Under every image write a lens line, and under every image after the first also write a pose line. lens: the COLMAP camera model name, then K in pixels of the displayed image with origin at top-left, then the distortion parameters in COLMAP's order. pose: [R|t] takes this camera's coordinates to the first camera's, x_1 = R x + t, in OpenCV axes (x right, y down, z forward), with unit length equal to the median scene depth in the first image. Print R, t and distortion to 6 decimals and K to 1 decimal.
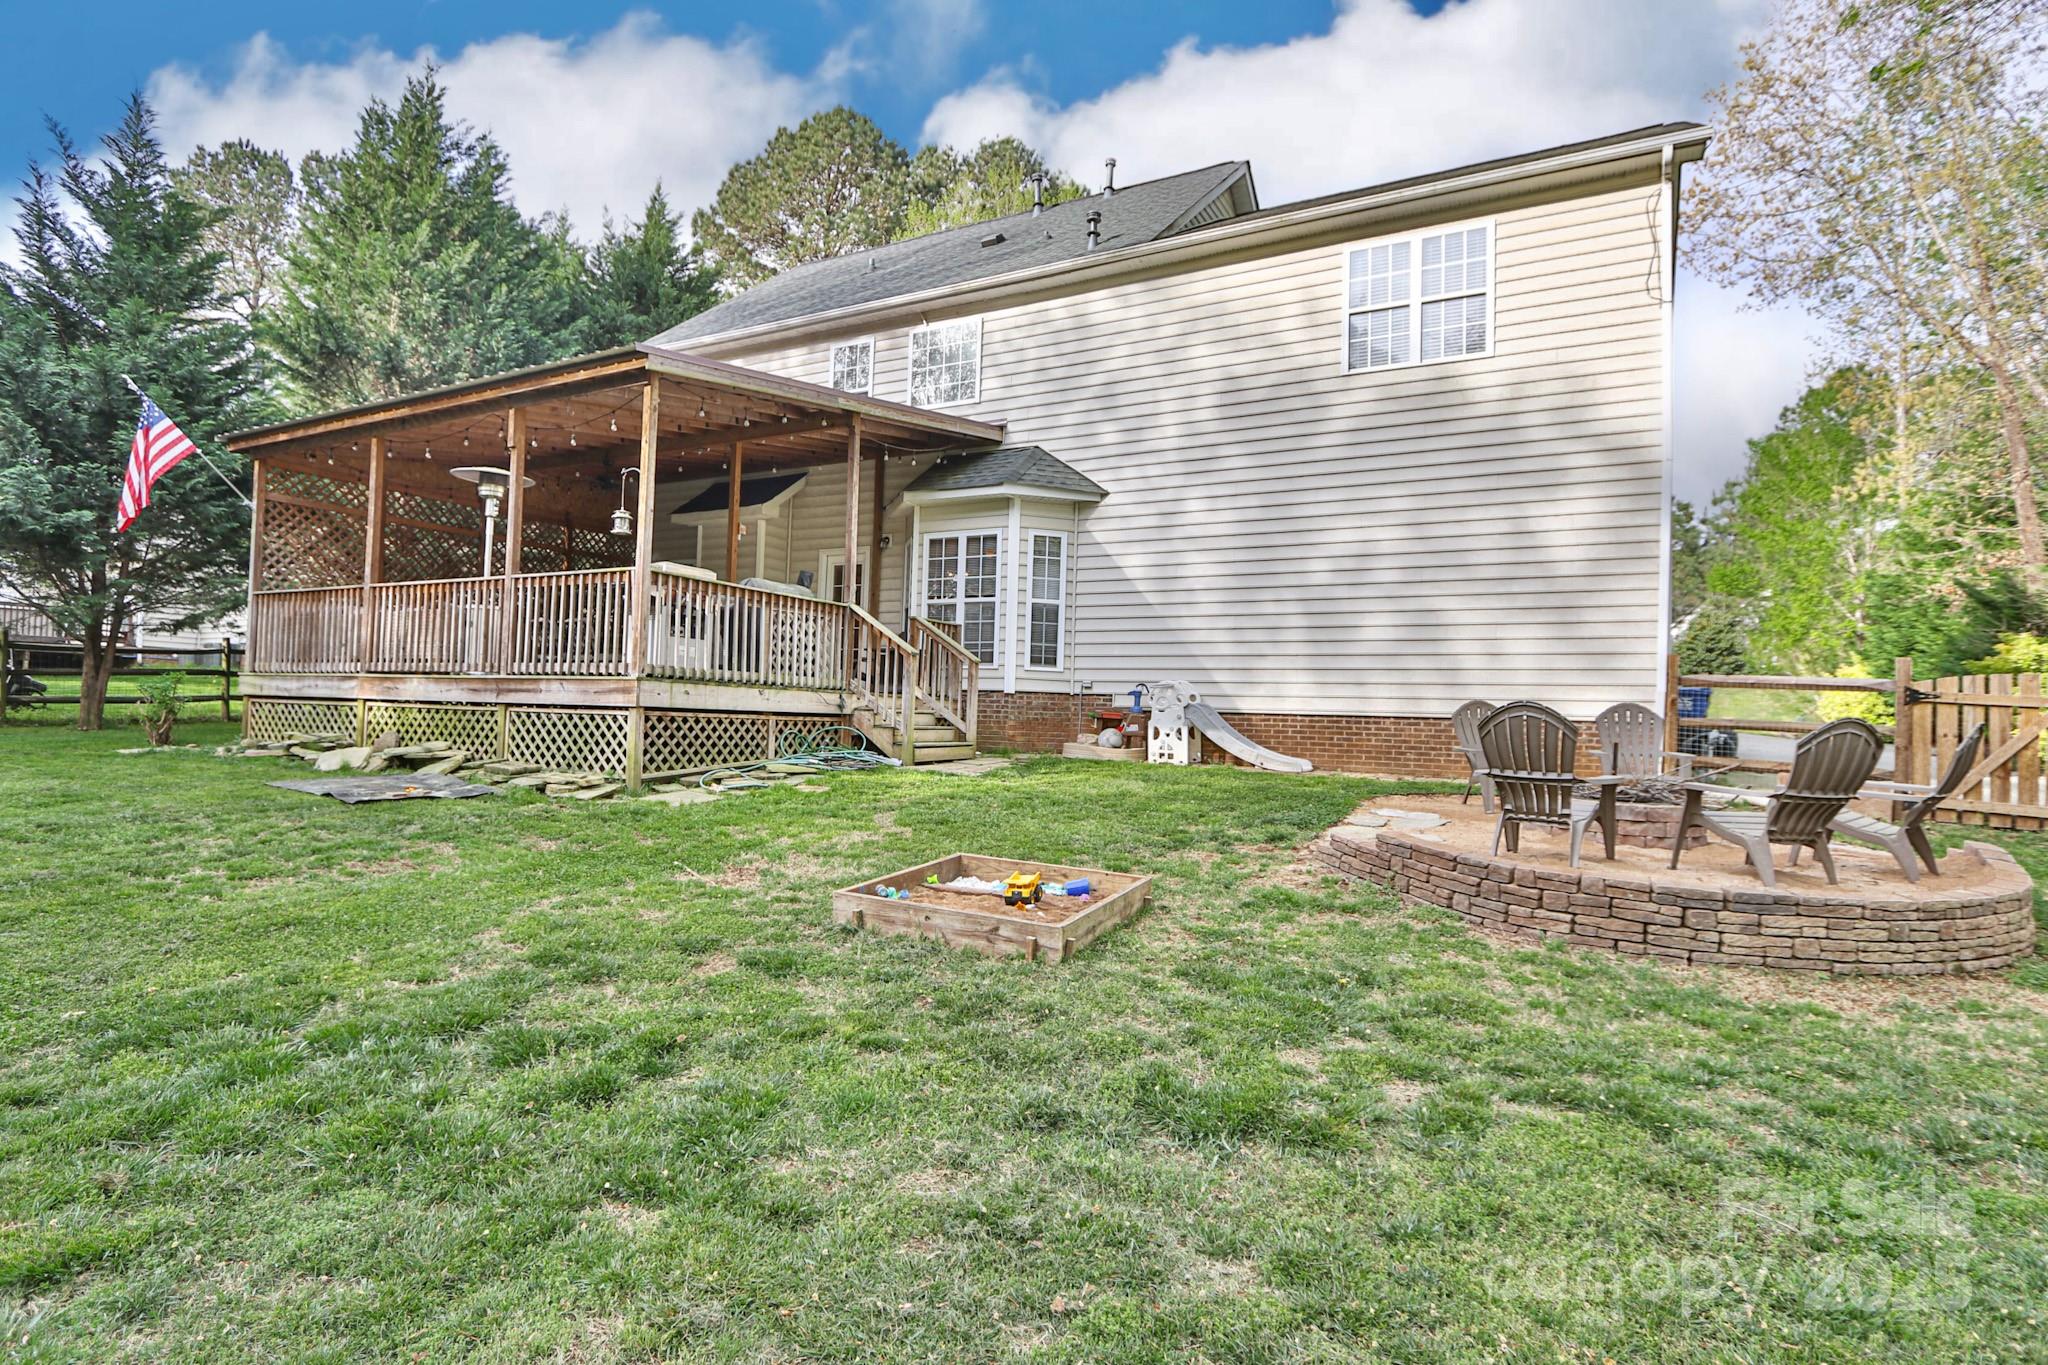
lens RADIAL K [[1069.3, 0, 1010.5], [0, 1069.3, 677.1], [0, 0, 1]] dist [-0.006362, 0.000563]
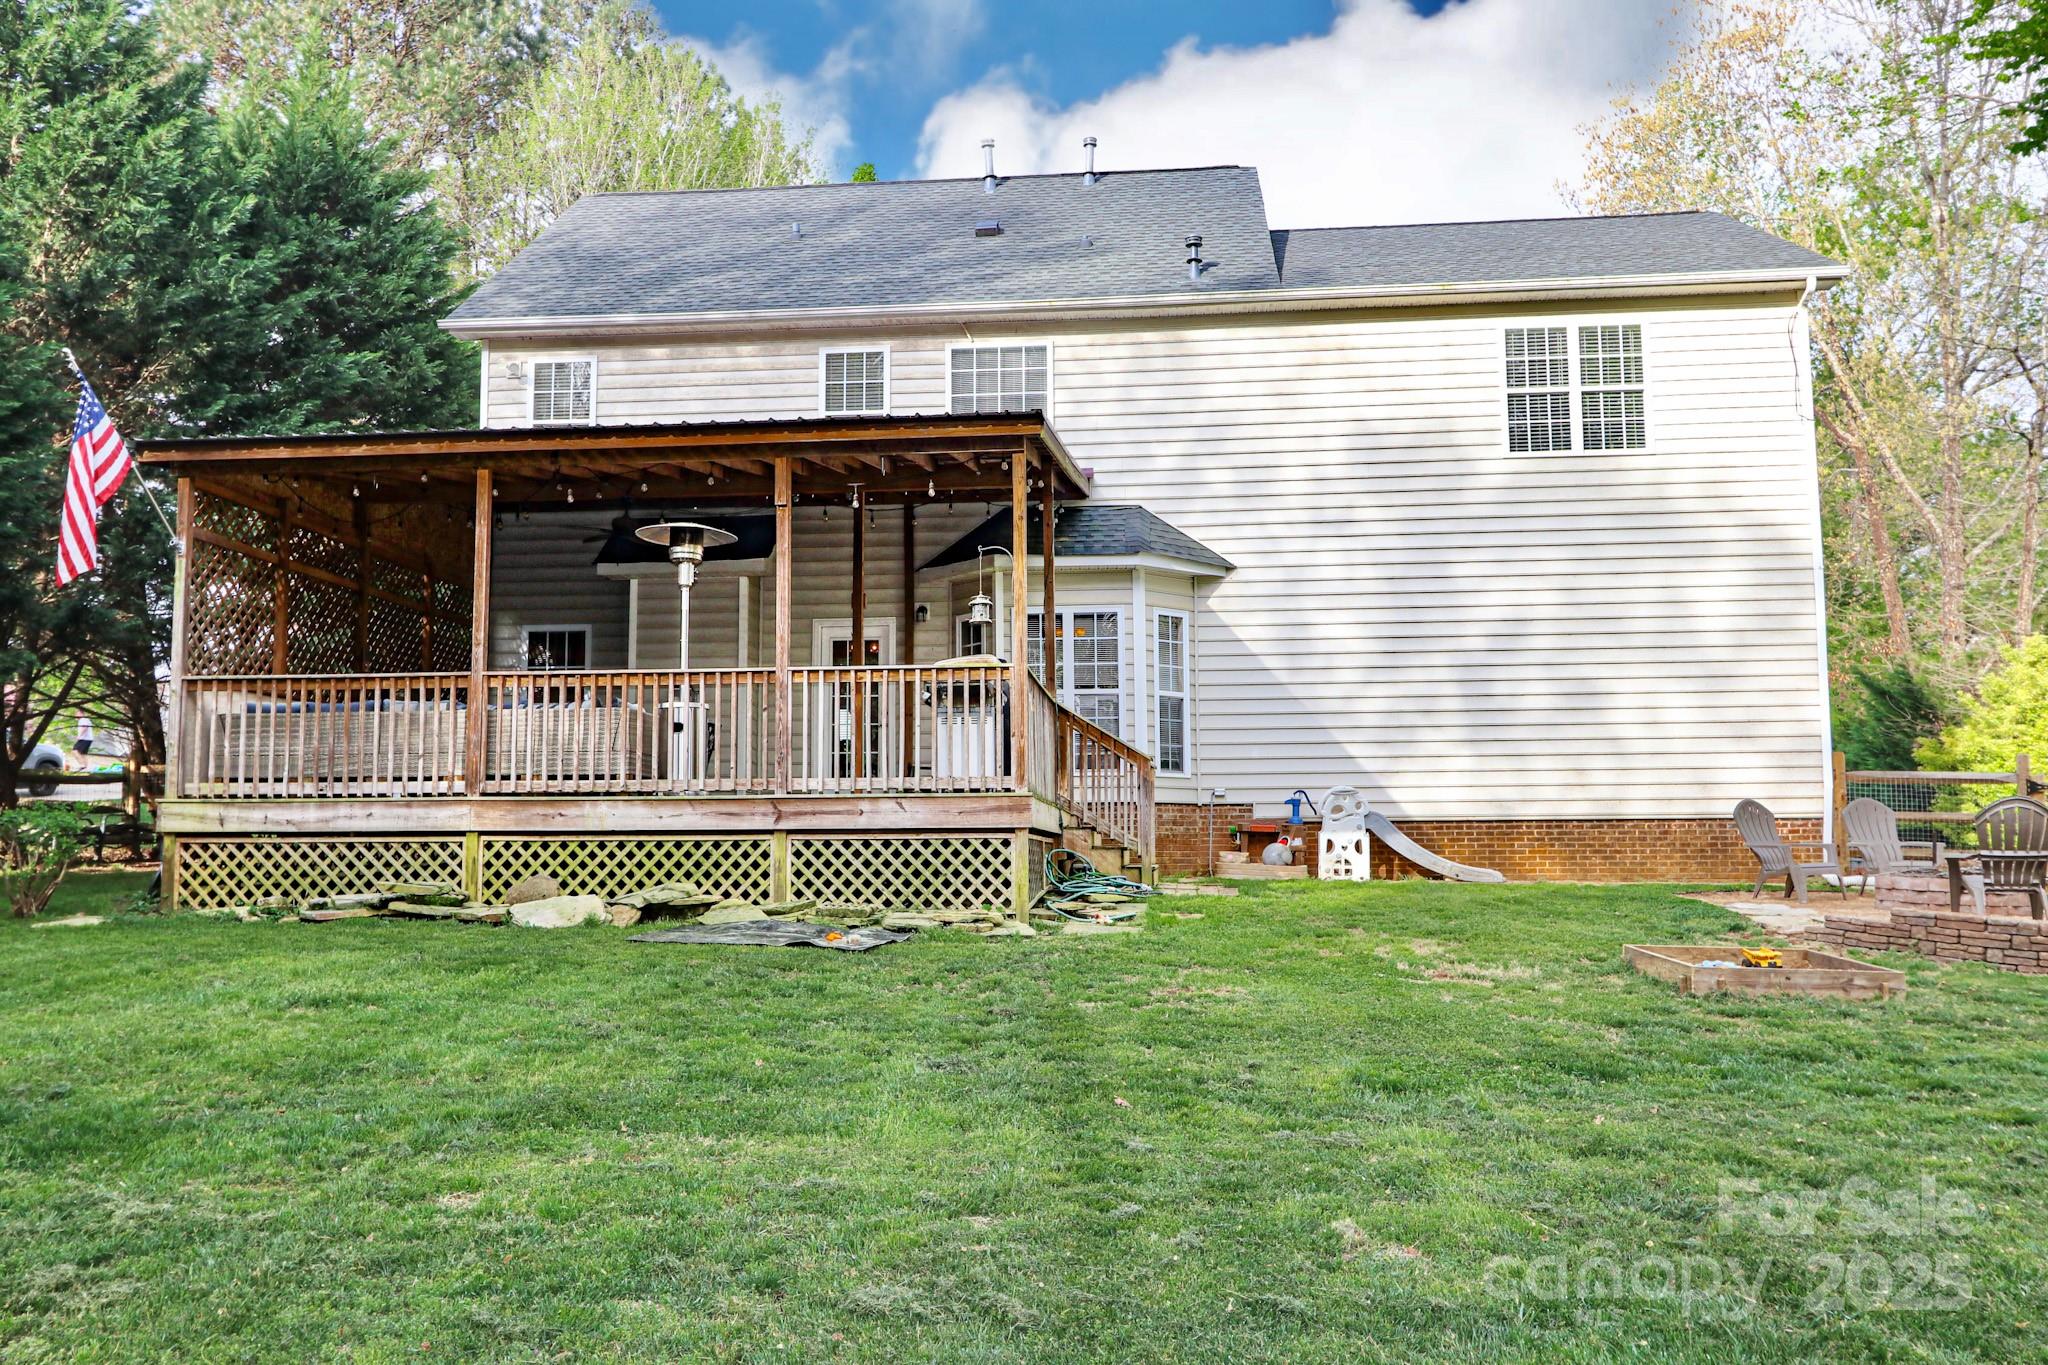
lens RADIAL K [[1711.6, 0, 1020.9], [0, 1711.6, 676.1], [0, 0, 1]] dist [-0.006386, 0.009907]
pose [[0.912868, 0.008114, 0.408175, -0.661284], [0.017005, 0.998179, -0.057874, -0.010008], [-0.407901, 0.059772, 0.911067, -0.178752]]
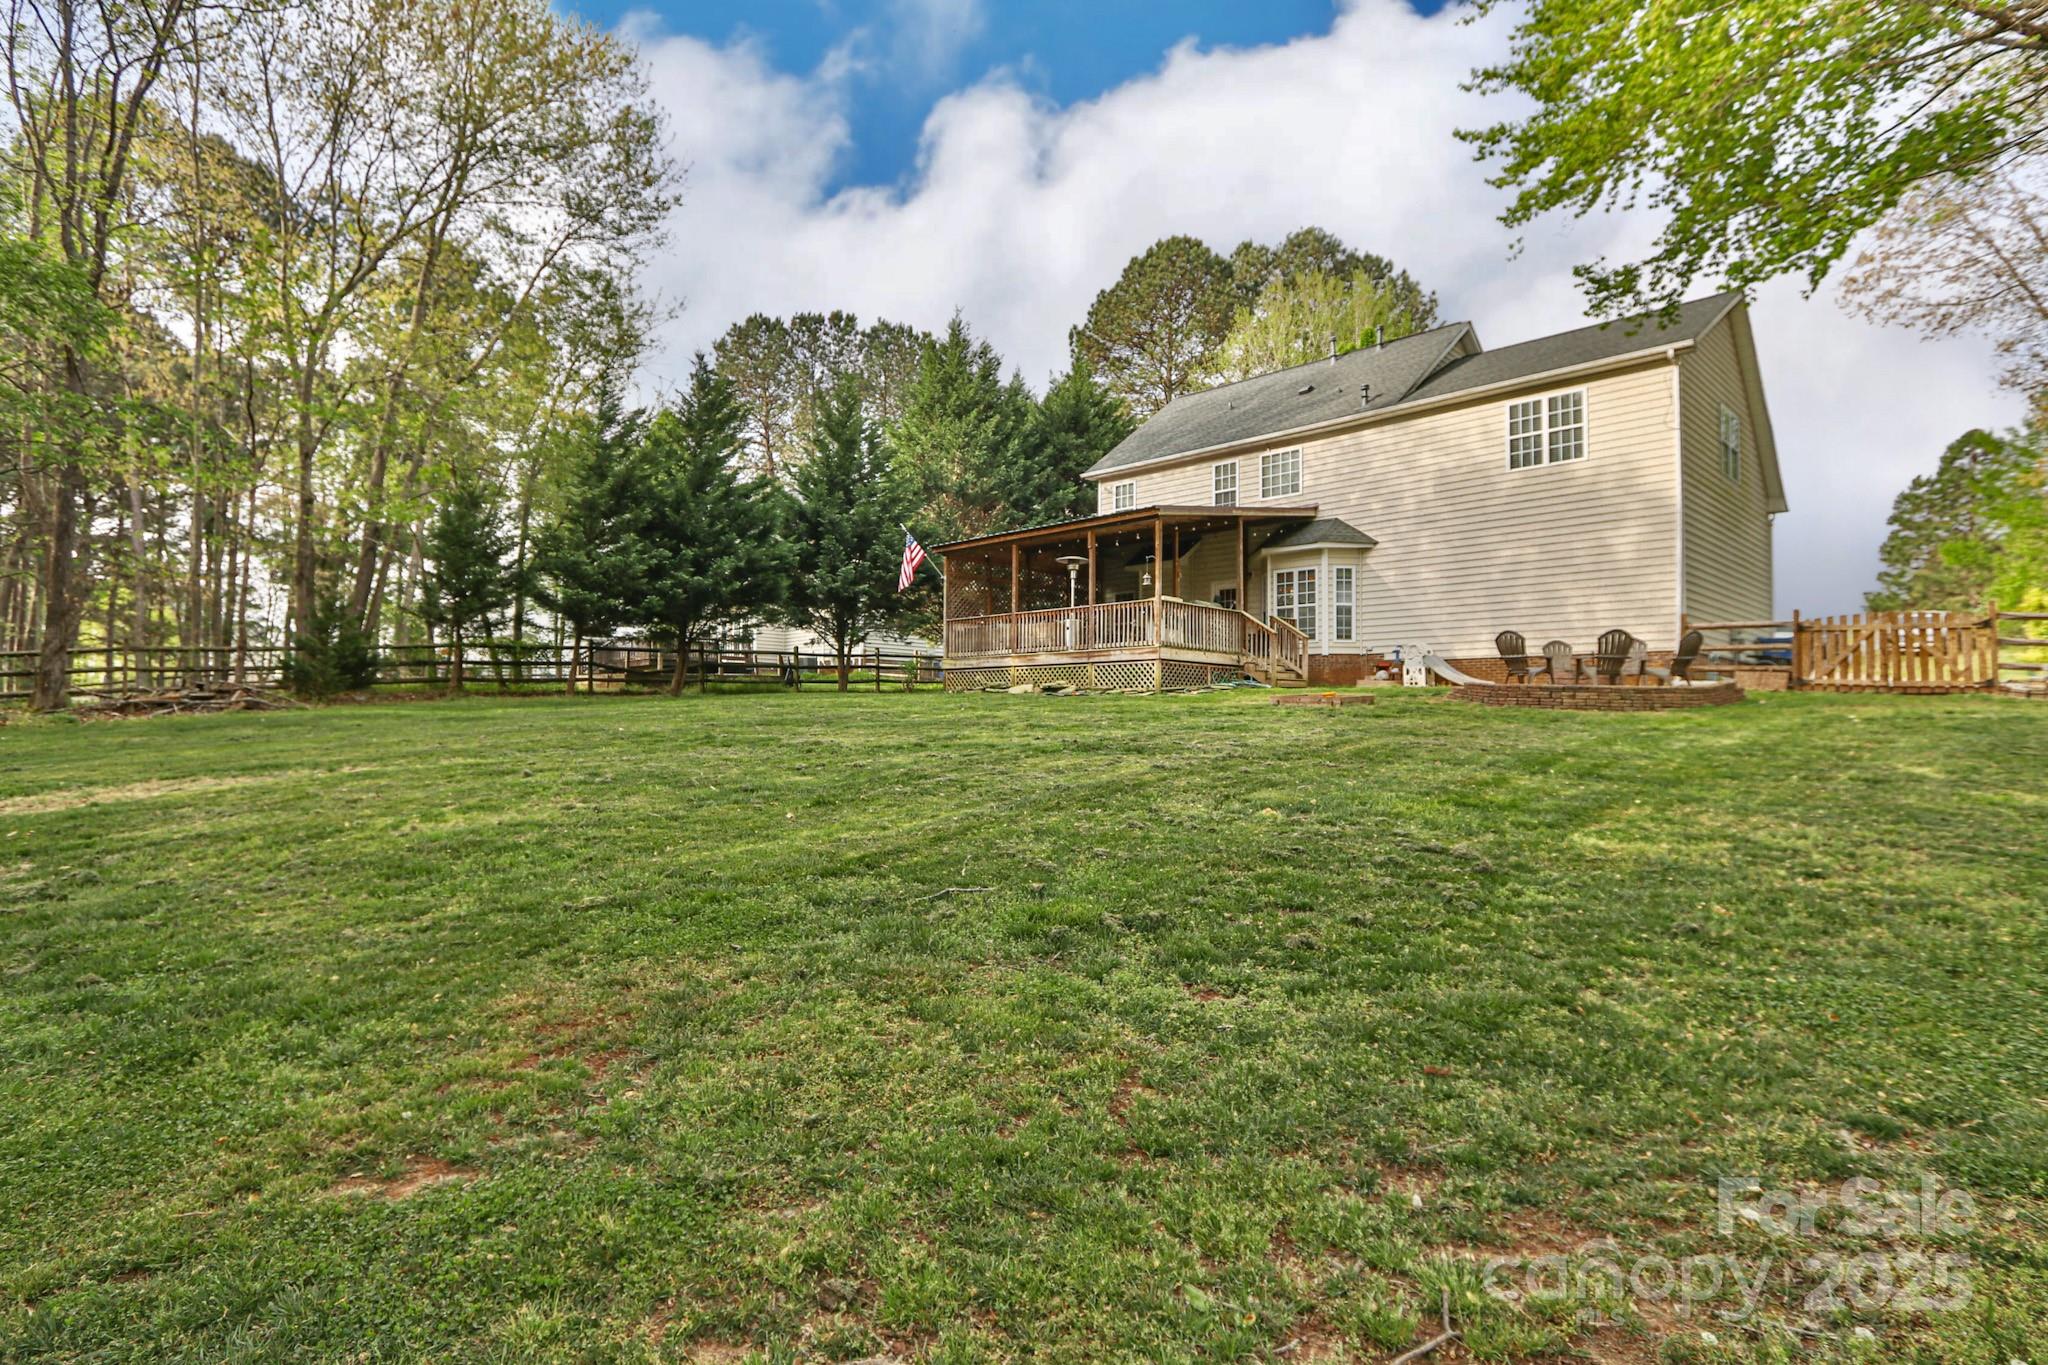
lens RADIAL K [[1069.3, 0, 1015.8], [0, 1069.3, 687.4], [0, 0, 1]] dist [-0.006362, 0.000563]
pose [[0.958911, -0.032434, -0.281848, 0.005444], [0.031763, 0.999471, -0.006952, 0.070299], [0.281925, -0.002286, 0.959434, -0.964606]]
